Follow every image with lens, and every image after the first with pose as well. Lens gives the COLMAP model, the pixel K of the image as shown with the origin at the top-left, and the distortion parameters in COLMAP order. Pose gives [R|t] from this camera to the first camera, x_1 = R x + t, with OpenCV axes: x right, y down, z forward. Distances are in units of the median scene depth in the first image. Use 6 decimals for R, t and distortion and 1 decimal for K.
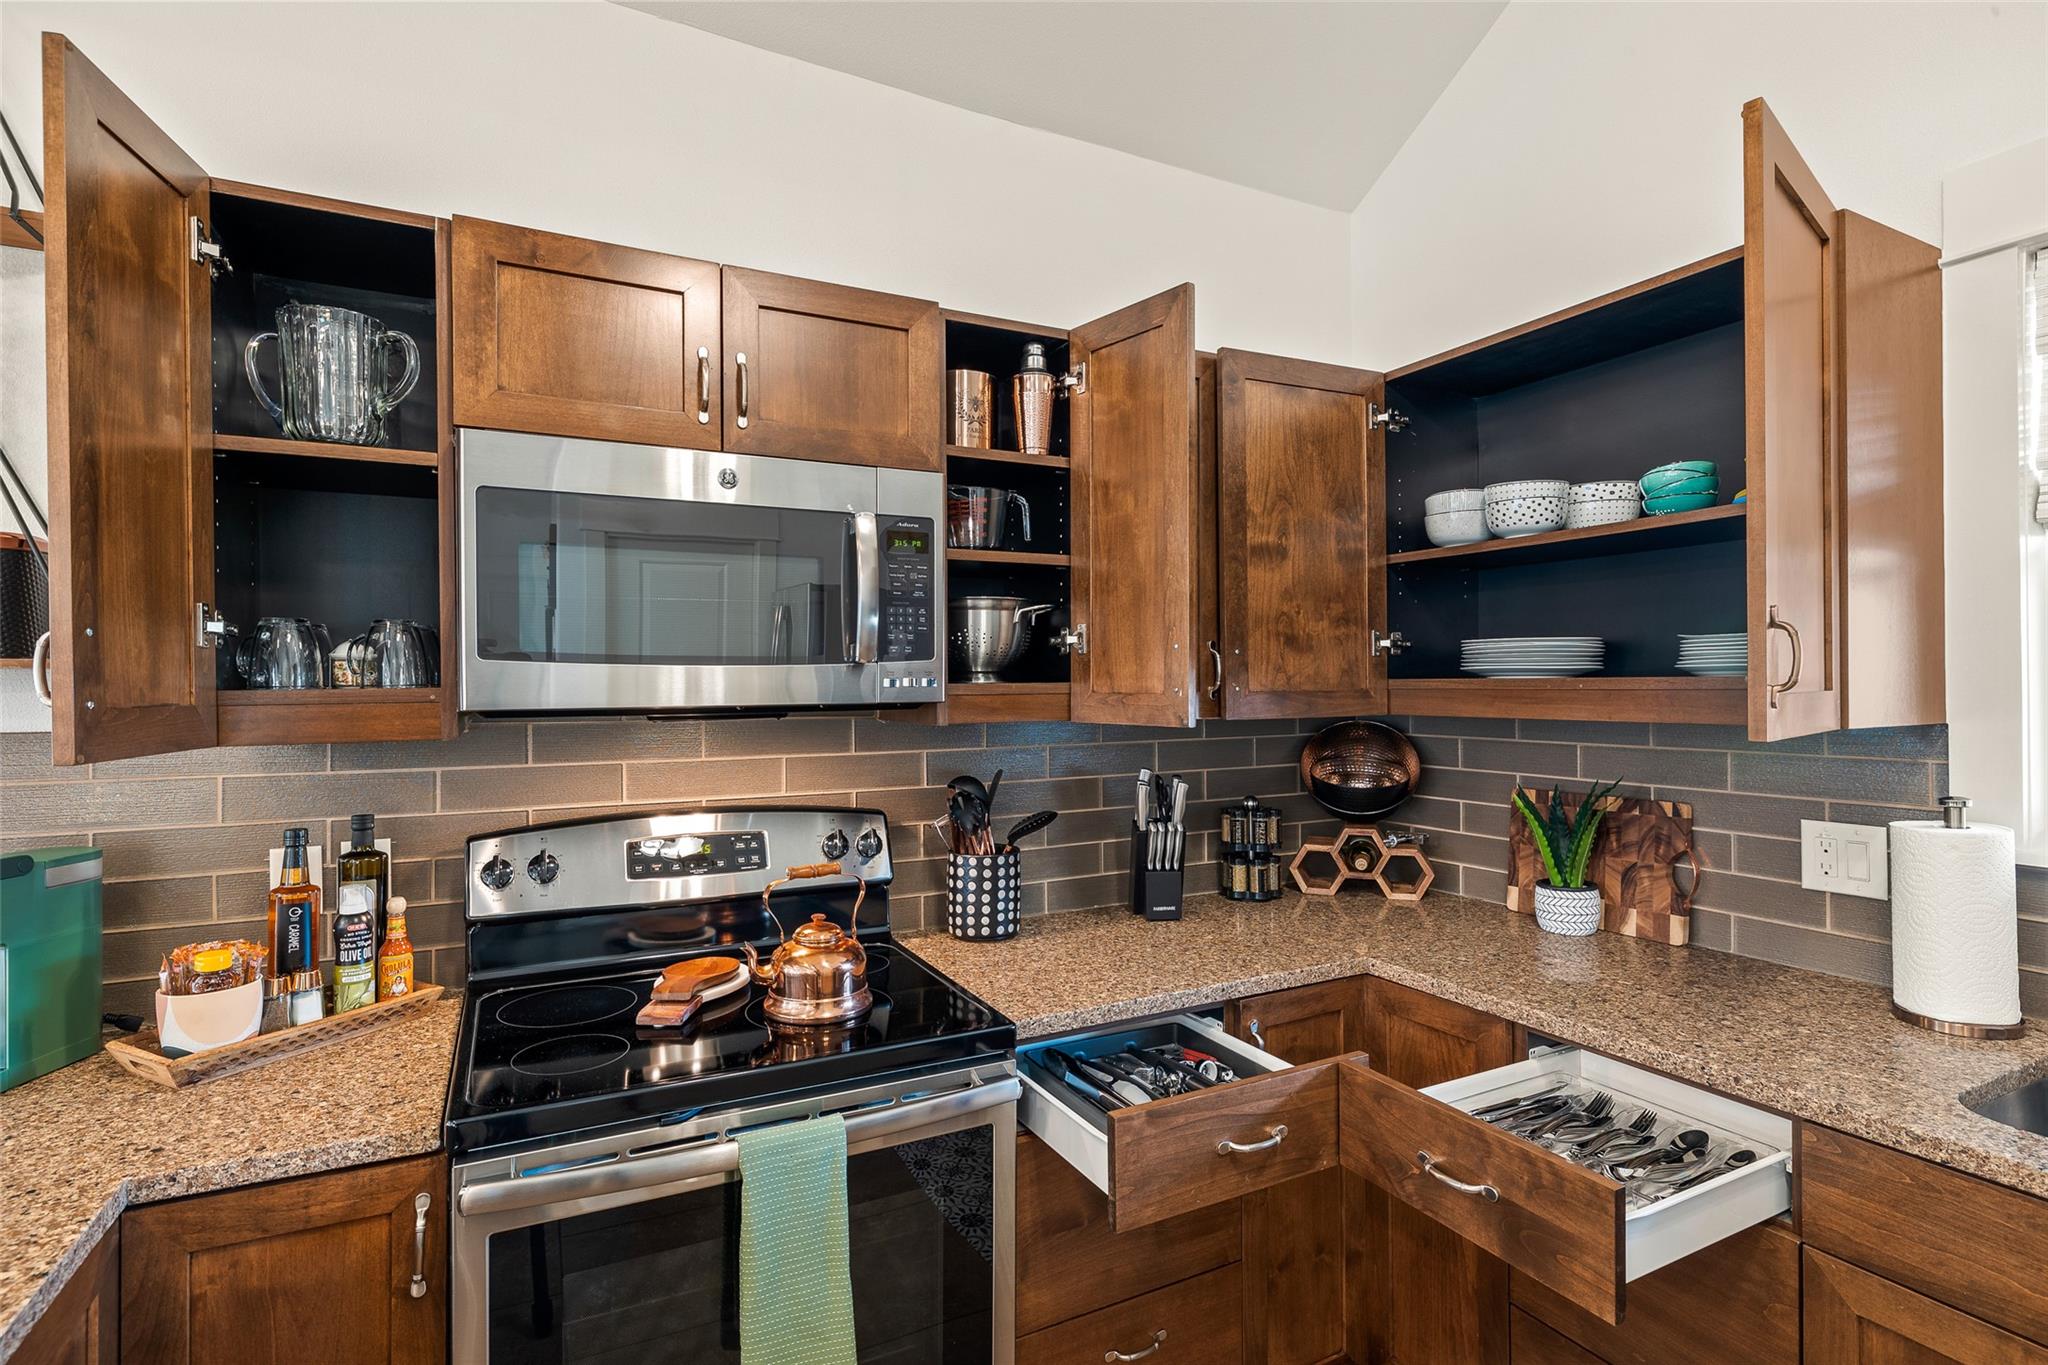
lens RADIAL K [[994.1, 0, 1024.0], [0, 994.1, 682.5], [0, 0, 1]] dist [-0.003065, 0.000138]
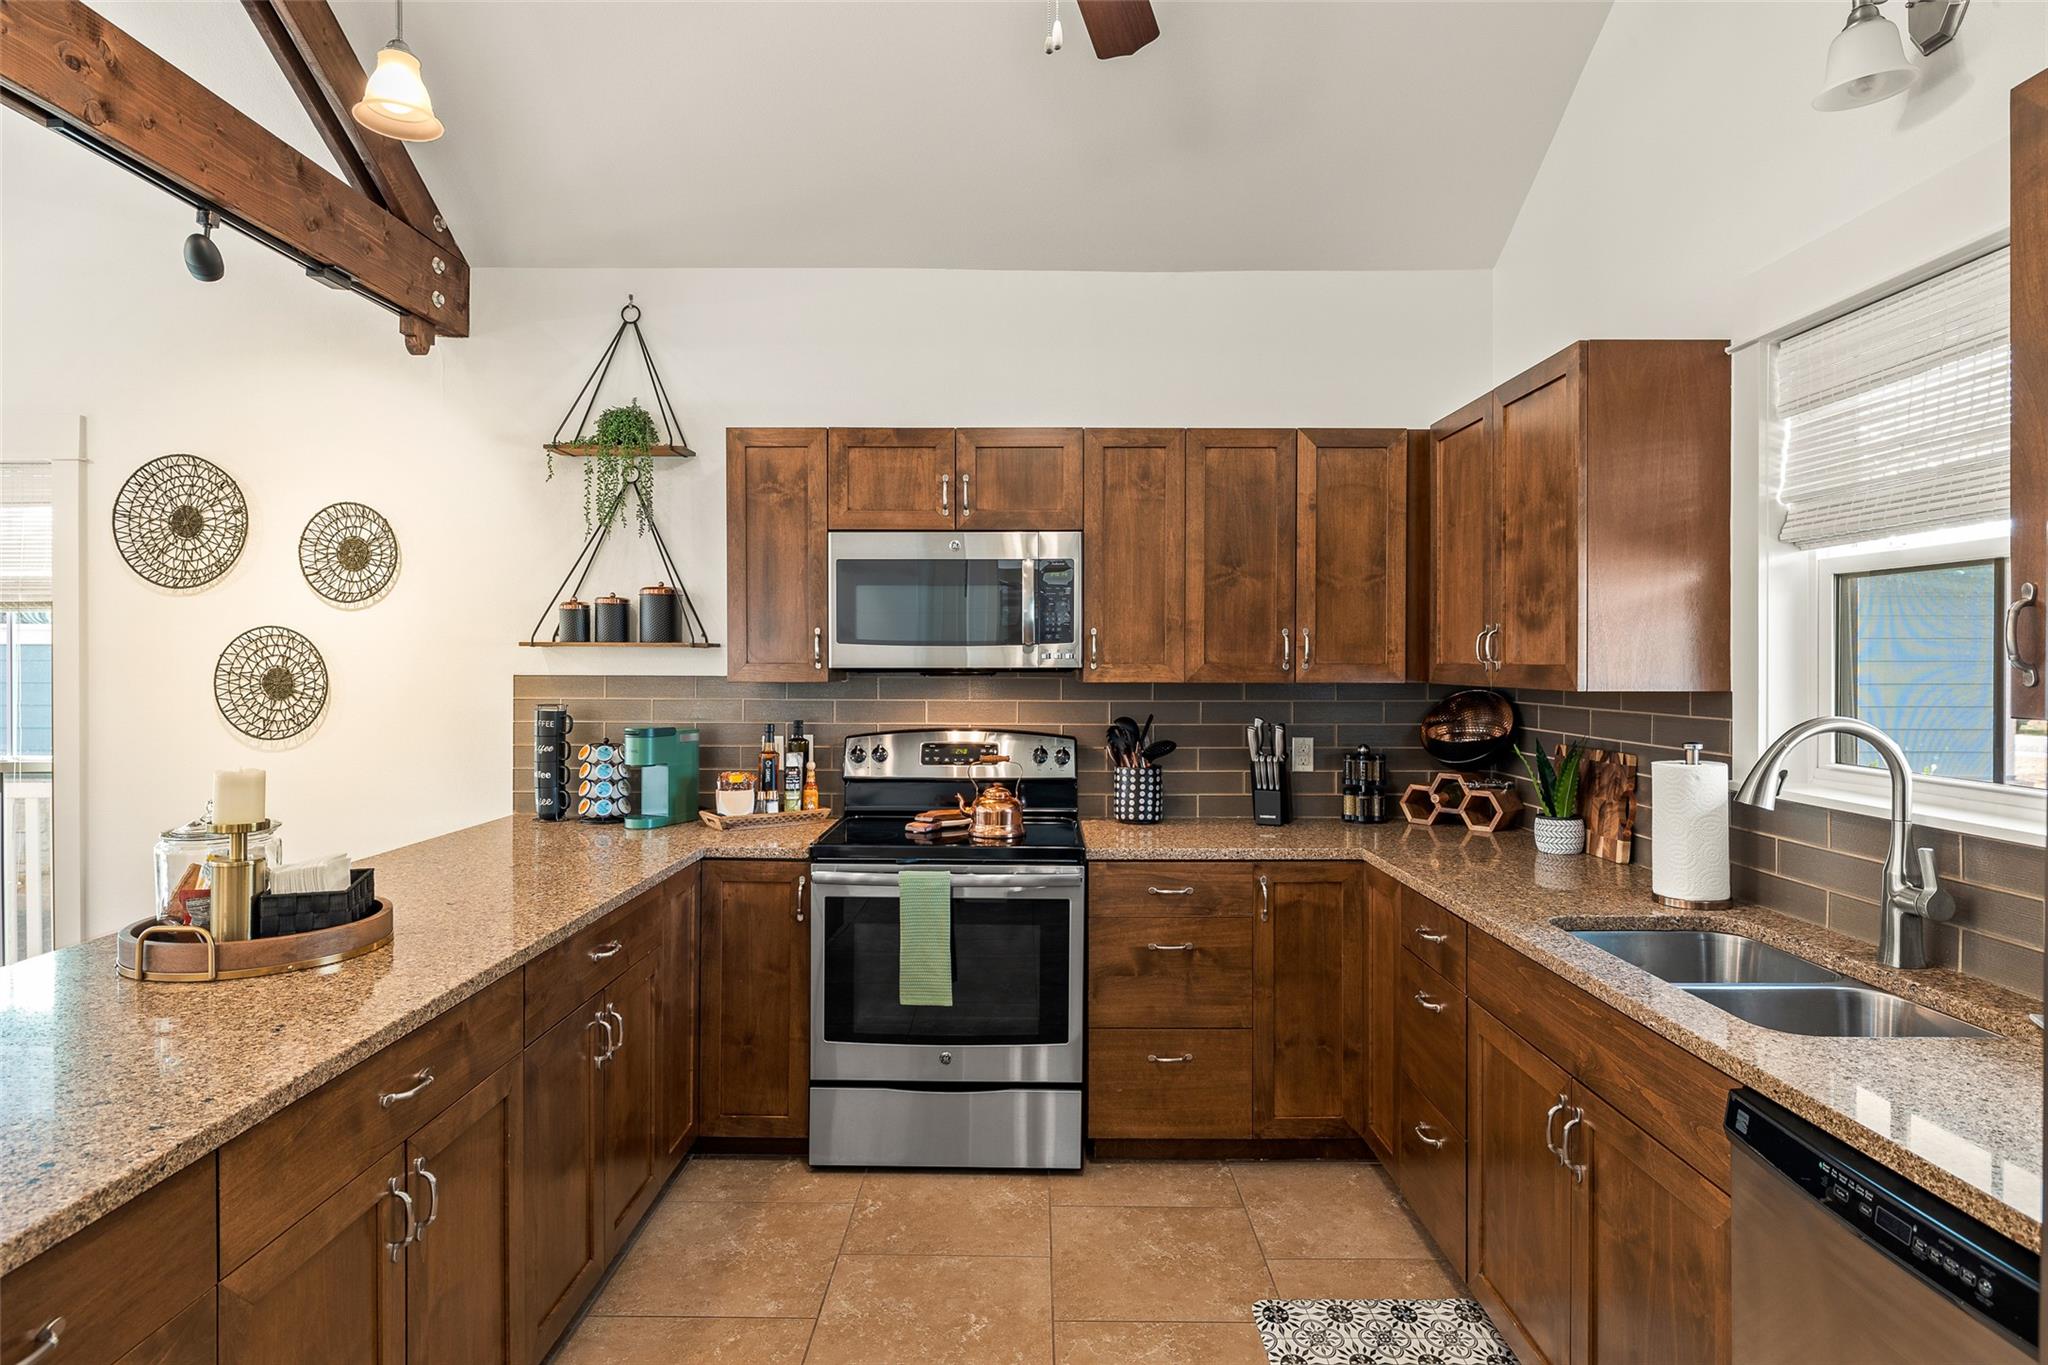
lens RADIAL K [[1118.9, 0, 1025.4], [0, 1118.9, 671.2], [0, 0, 1]] dist [0.000594, 0.000037]
pose [[0.887336, 0.013127, -0.460936, 0.622056], [-0.007474, 0.999873, 0.014086, -0.000610], [0.461063, -0.009054, 0.887321, -0.631871]]
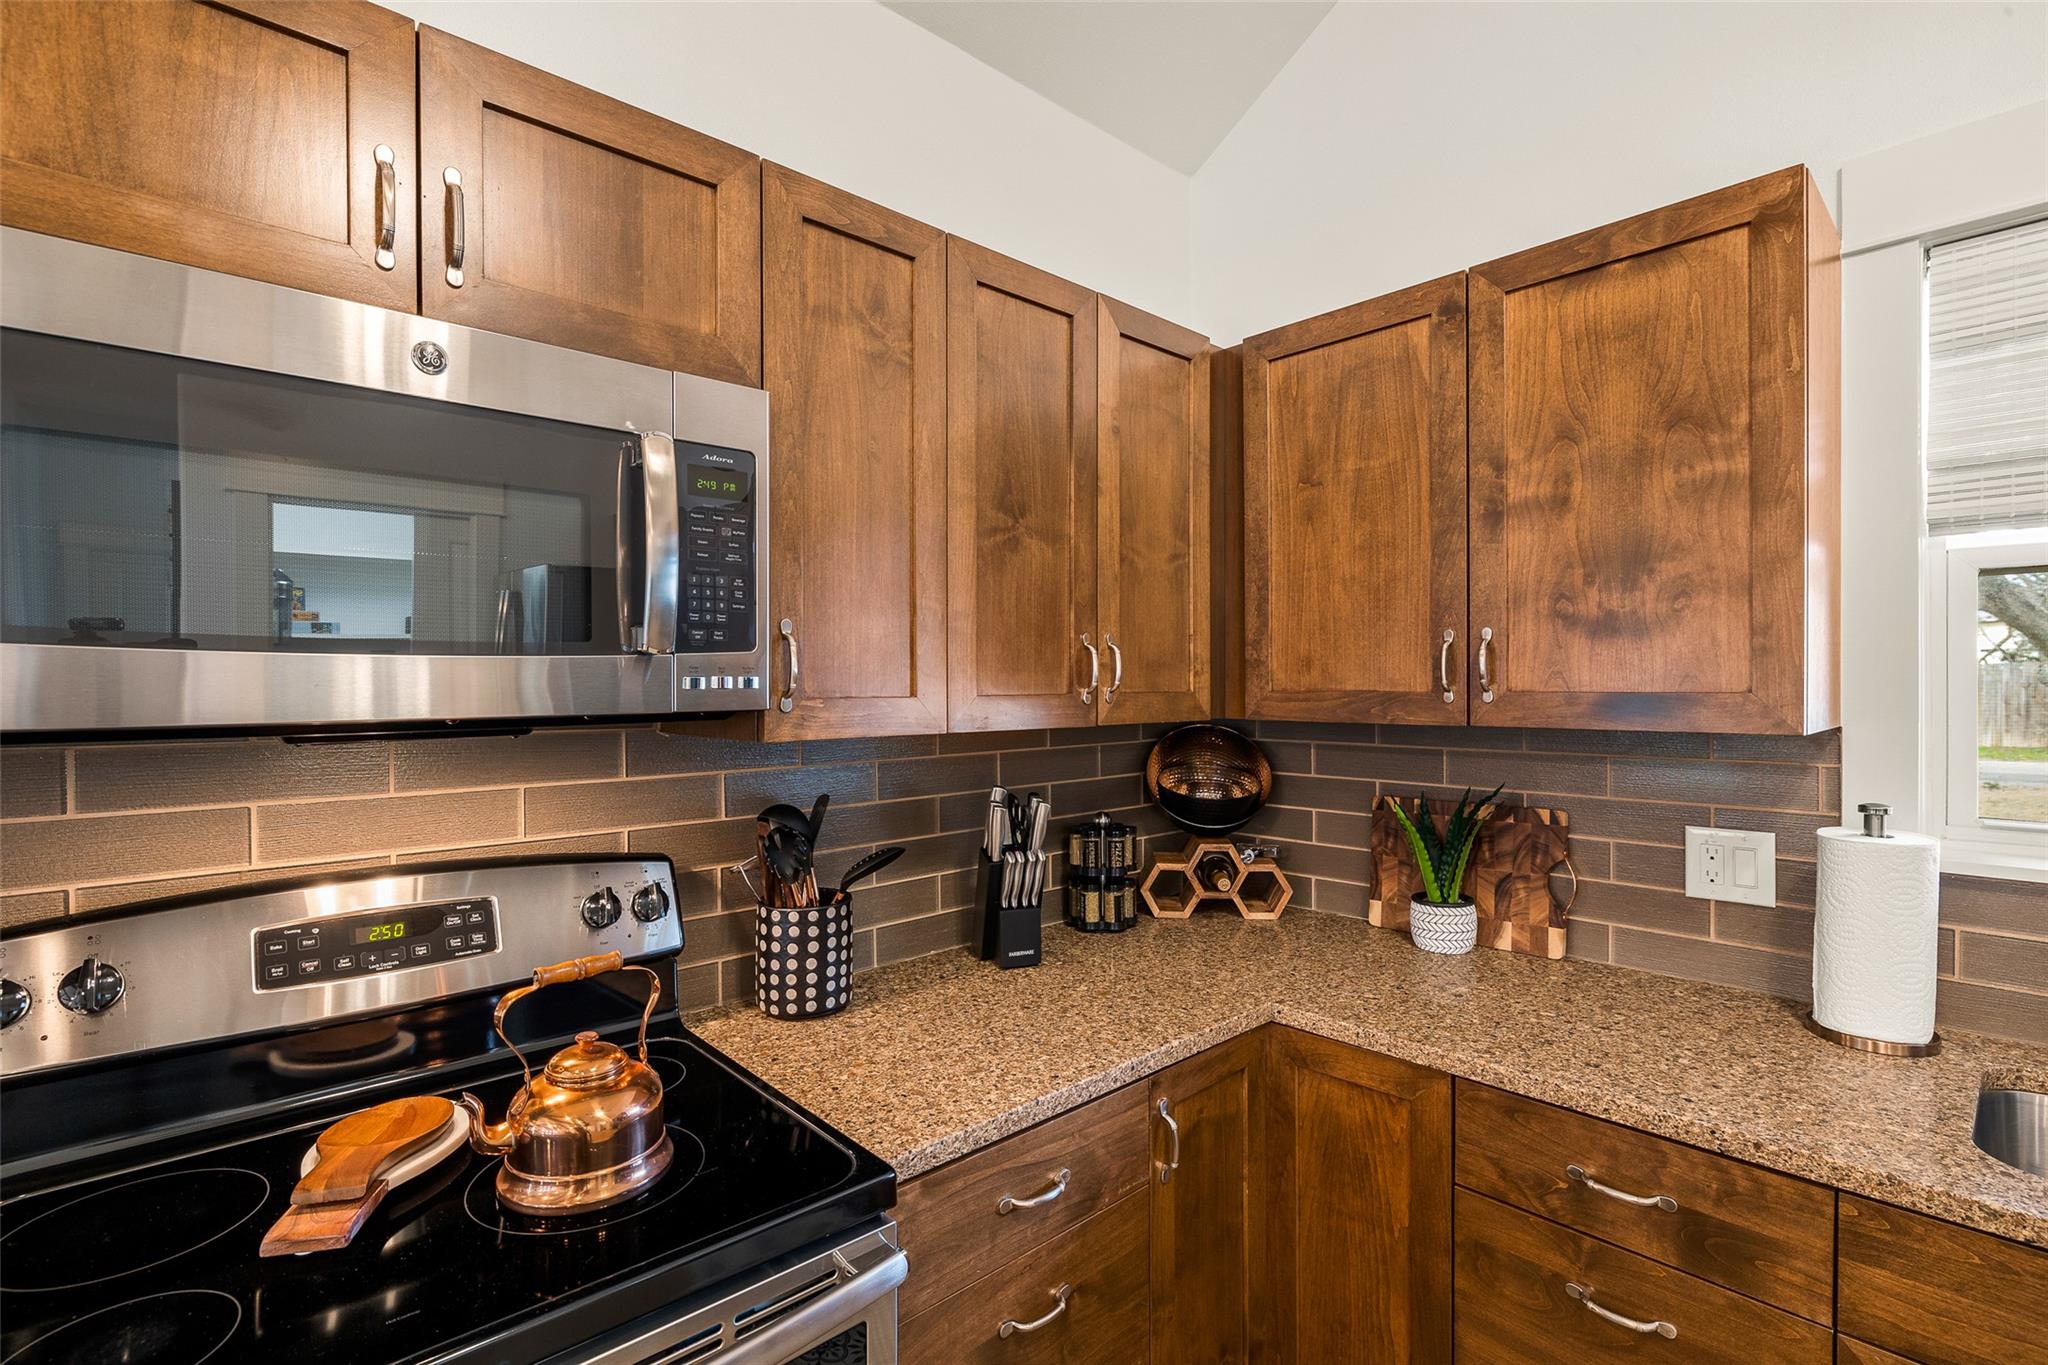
lens RADIAL K [[945.4, 0, 1025.3], [0, 945.4, 691.8], [0, 0, 1]] dist [-0.010034, 0.001087]
pose [[0.964581, -0.001003, 0.263784, -0.071759], [-0.001350, 0.999961, 0.008739, 0.000211], [-0.263782, -0.008785, 0.964542, 0.255169]]
